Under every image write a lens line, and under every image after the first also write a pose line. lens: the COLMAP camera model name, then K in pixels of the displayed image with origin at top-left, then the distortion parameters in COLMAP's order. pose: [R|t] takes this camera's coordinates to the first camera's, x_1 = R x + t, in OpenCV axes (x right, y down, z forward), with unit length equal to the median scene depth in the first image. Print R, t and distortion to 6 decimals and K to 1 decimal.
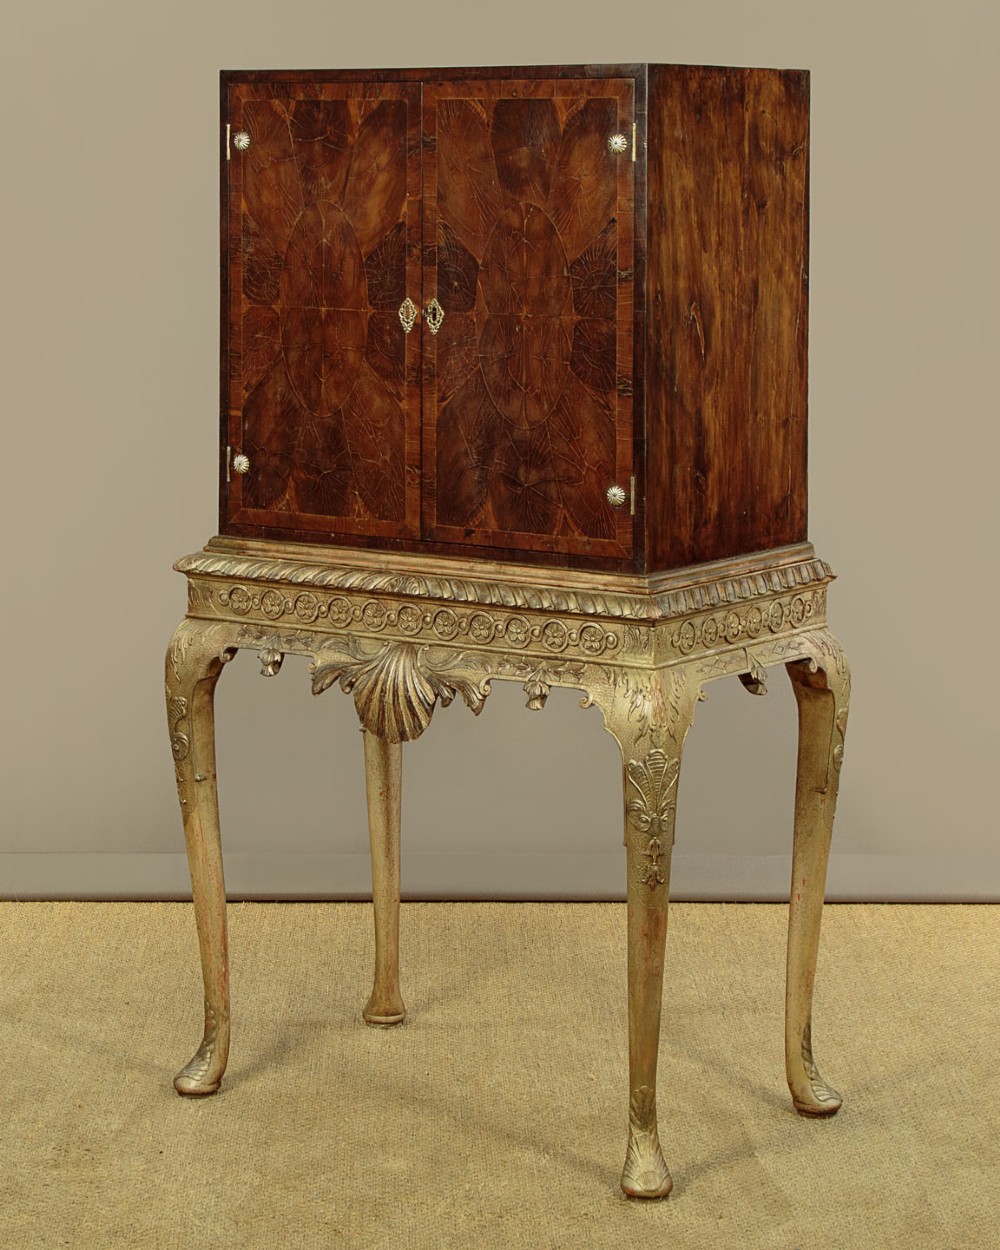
lens RADIAL K [[3037.5, 0, 501.0], [0, 3037.5, 483.5], [0, 0, 1]] dist [0.132387, 0.384794]
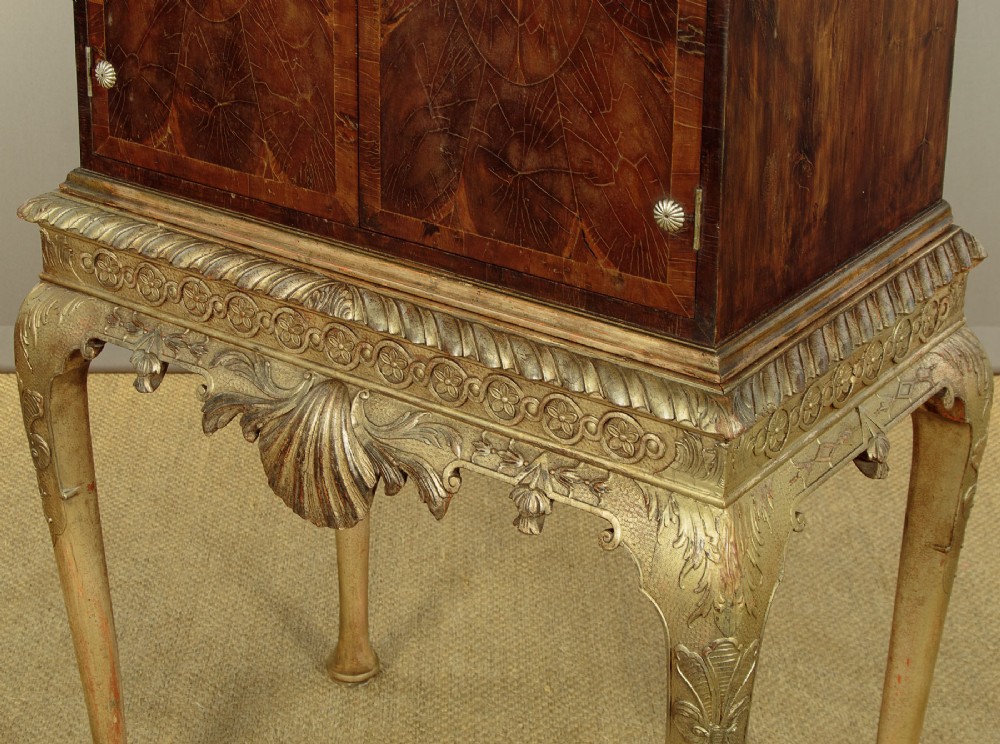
lens RADIAL K [[1956.2, 0, 426.0], [0, 1956.2, 165.5], [0, 0, 1]] dist [-0.015852, 0.108469]
pose [[0.998442, 0.016354, -0.053357, 0.010096], [-0.004449, 0.976380, 0.216014, -0.084984], [0.055629, -0.215440, 0.974931, 0.600750]]
